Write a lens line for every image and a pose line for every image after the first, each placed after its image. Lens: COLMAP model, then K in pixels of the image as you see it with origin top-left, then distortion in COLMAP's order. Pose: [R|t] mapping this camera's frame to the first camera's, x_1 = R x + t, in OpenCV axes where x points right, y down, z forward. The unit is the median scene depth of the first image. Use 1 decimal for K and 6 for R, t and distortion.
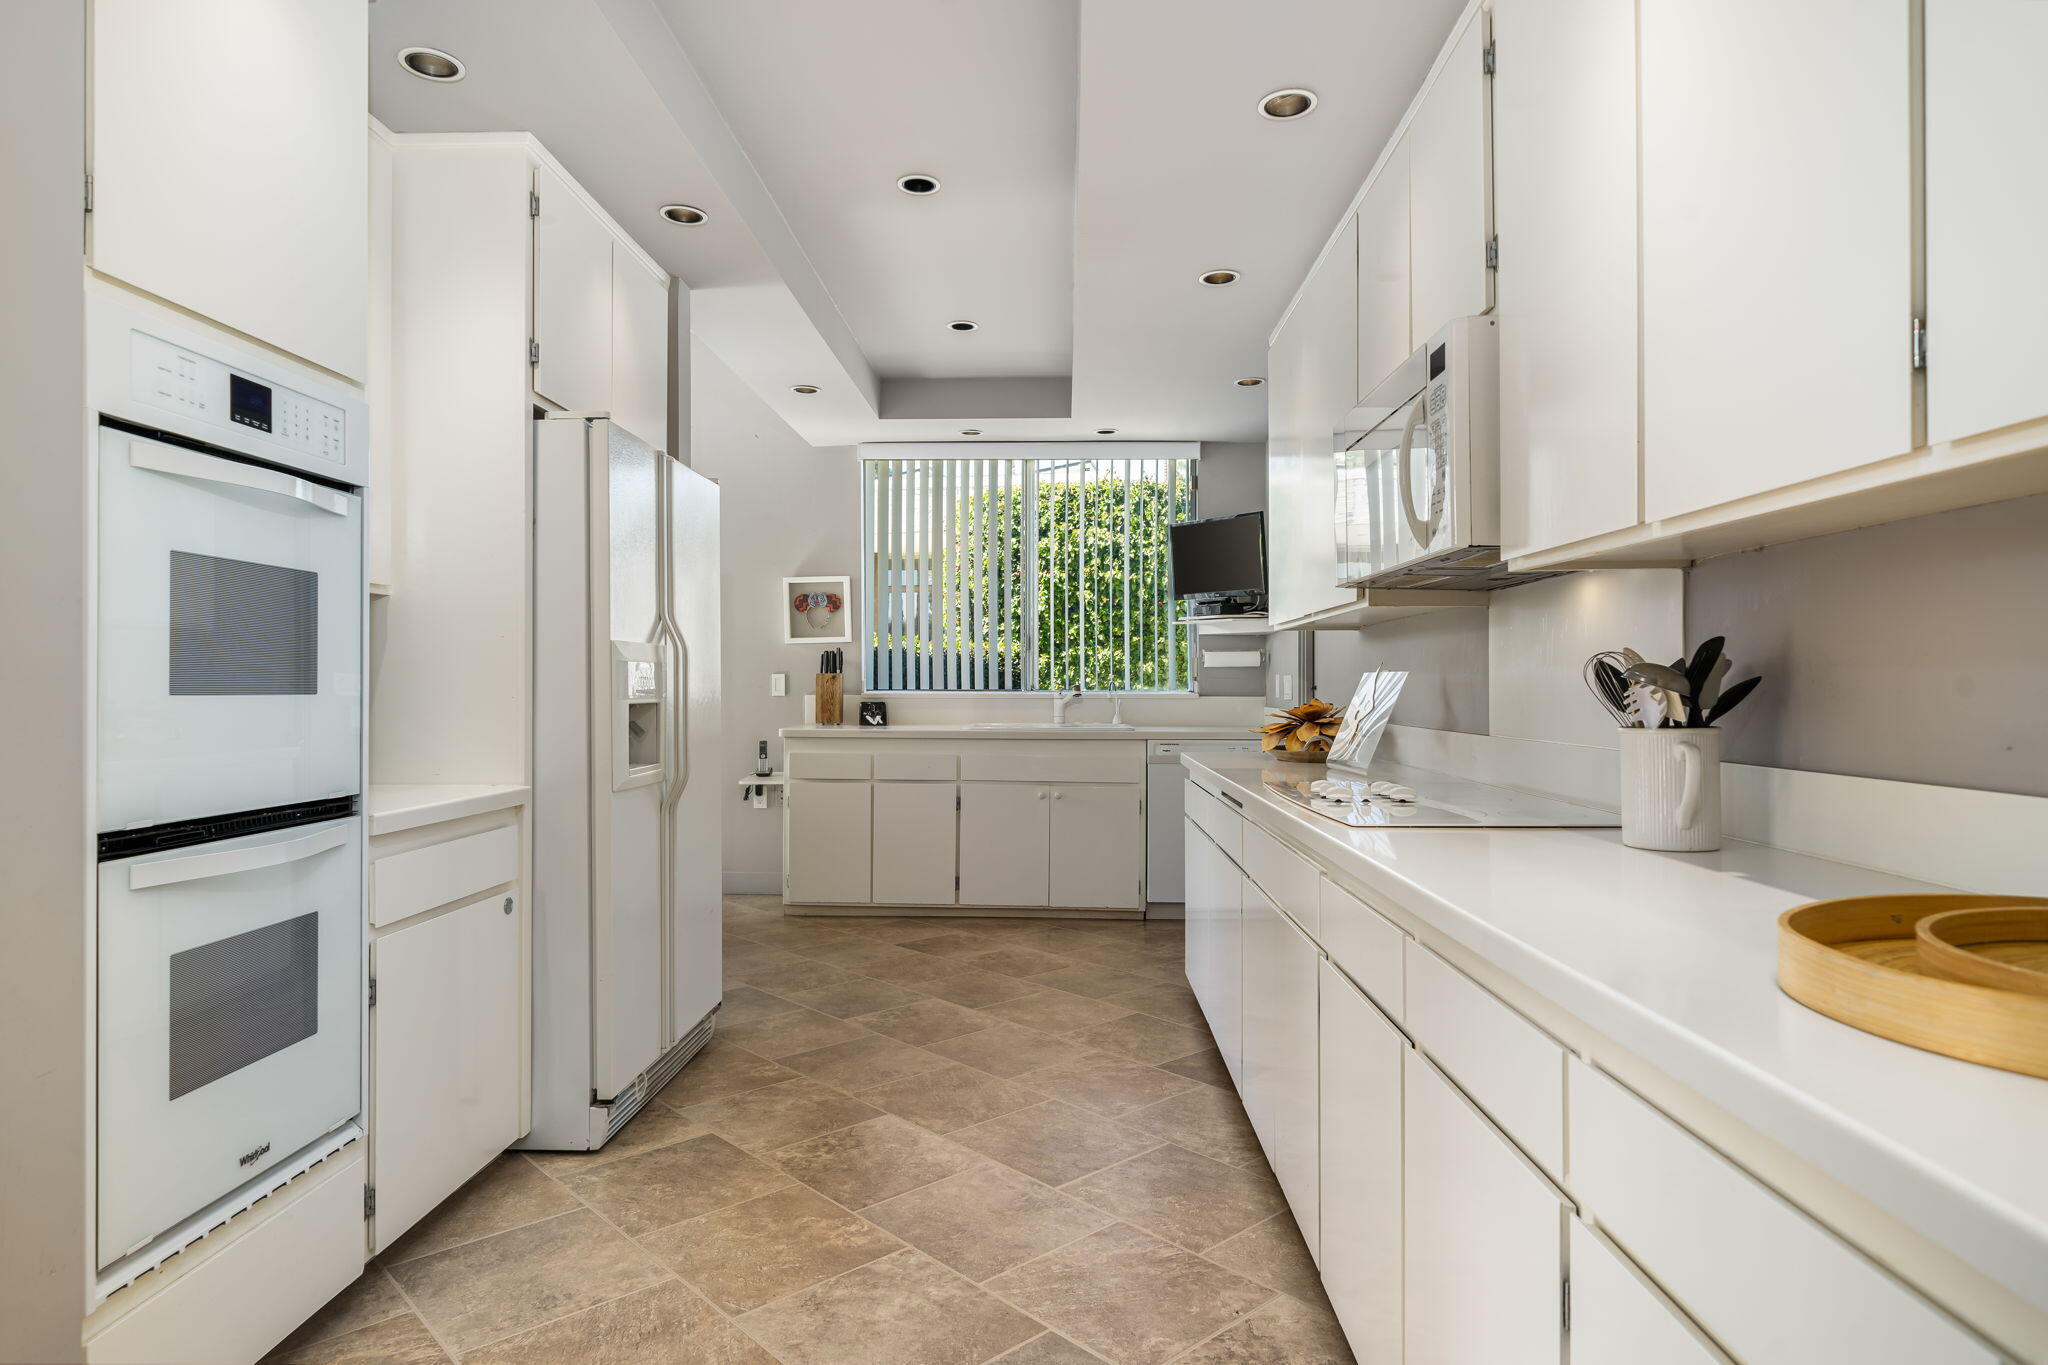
lens RADIAL K [[1145.6, 0, 1020.6], [0, 1145.6, 687.4], [0, 0, 1]] dist [0.003419, 0.001306]
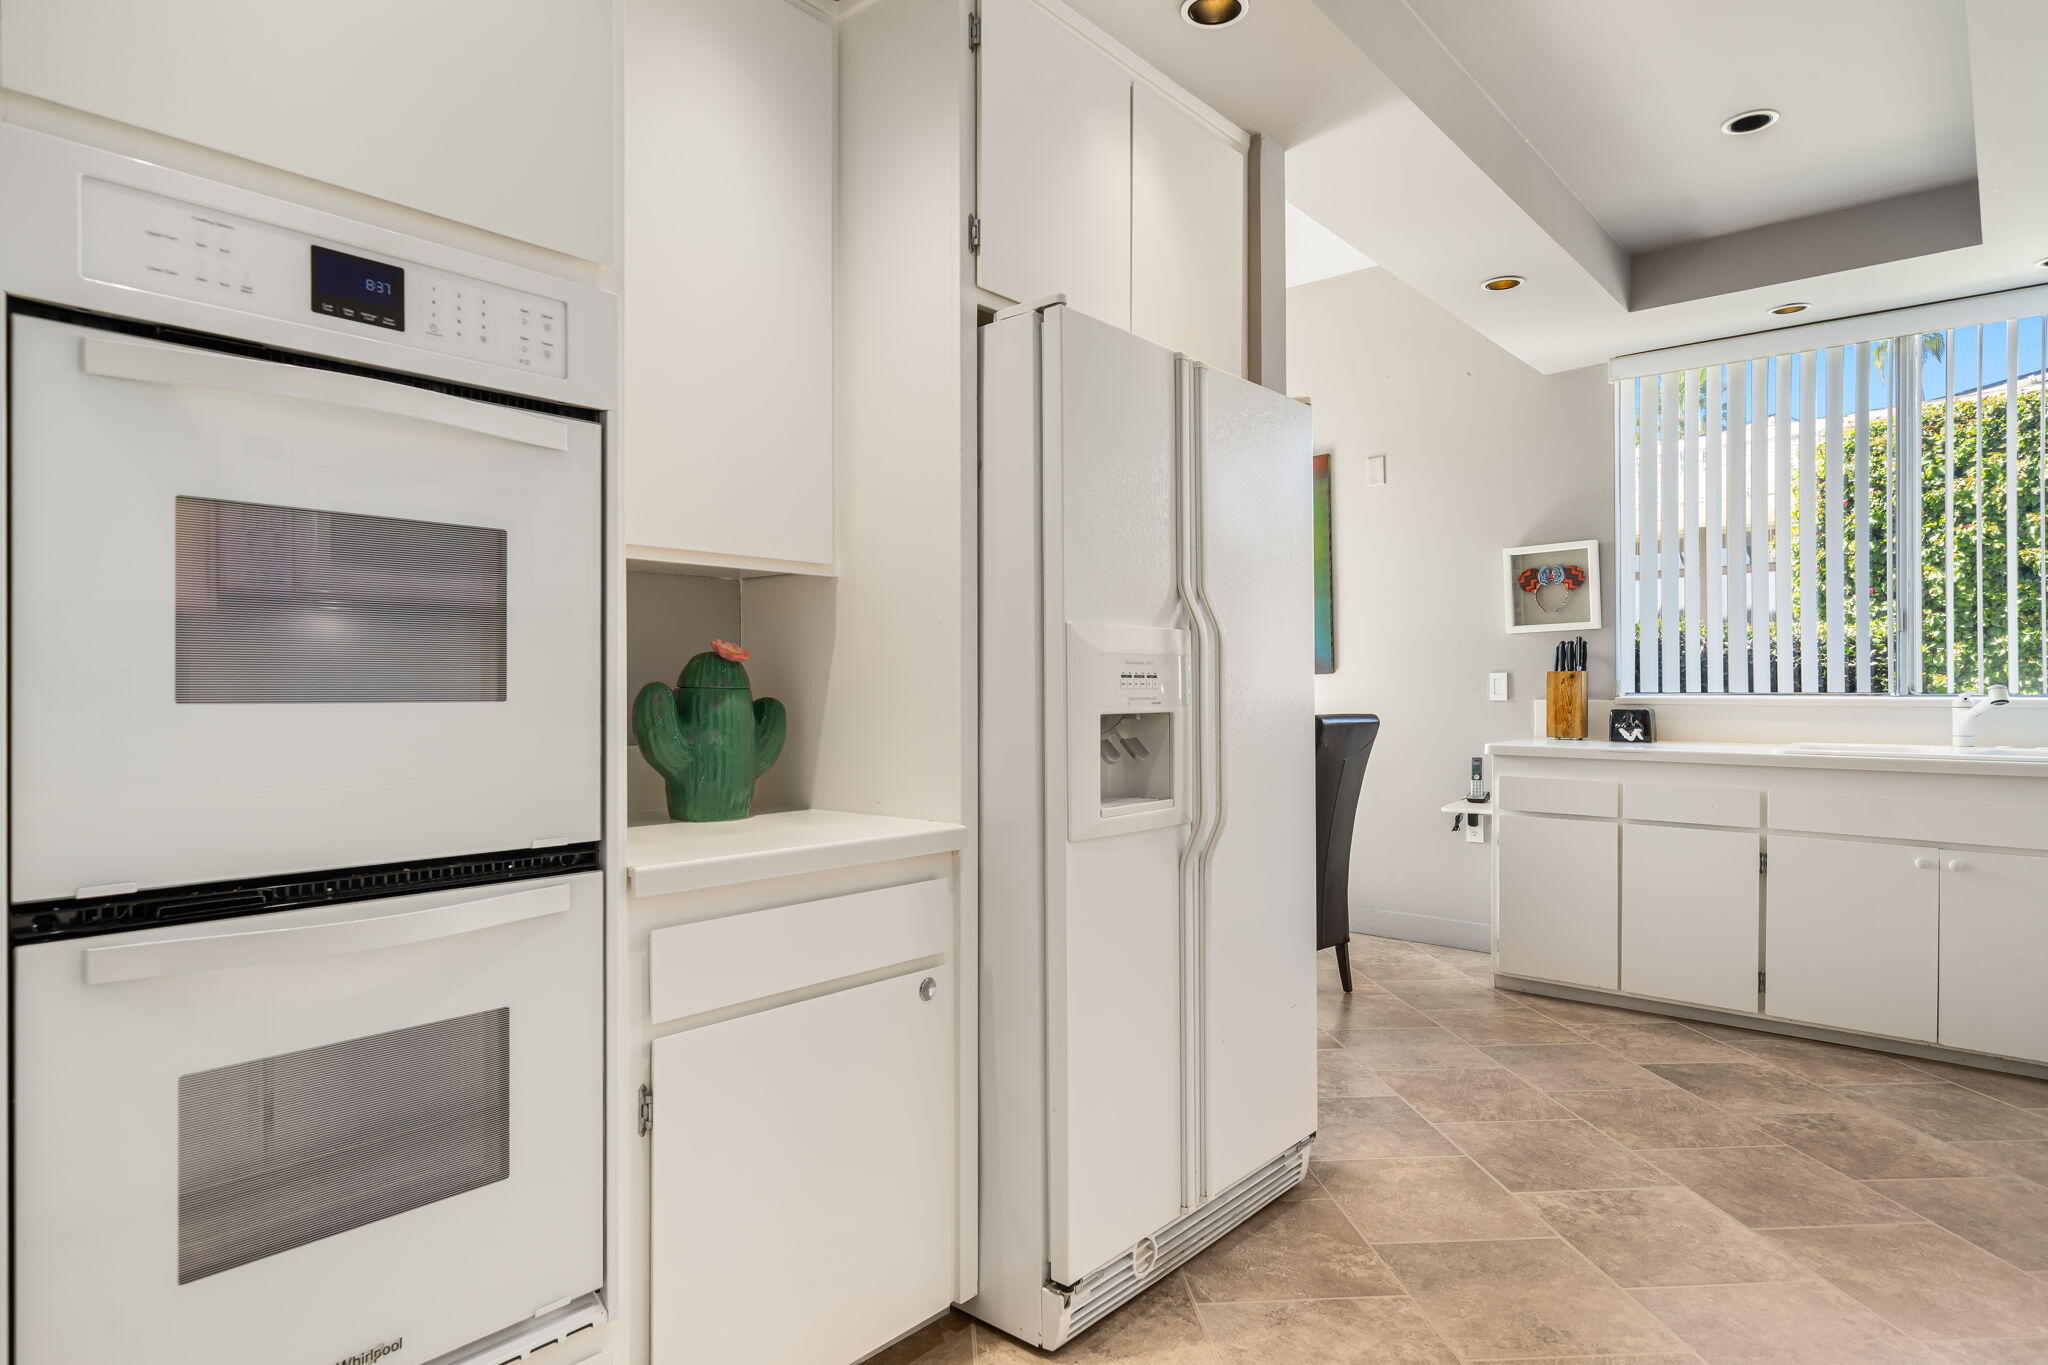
lens RADIAL K [[1145.6, 0, 1020.6], [0, 1145.6, 687.4], [0, 0, 1]] dist [0.003419, 0.001306]
pose [[0.781520, -0.002632, -0.623874, 0.035391], [0.001269, 0.999996, -0.002629, -0.000103], [0.623879, 0.001263, 0.781520, 0.290707]]
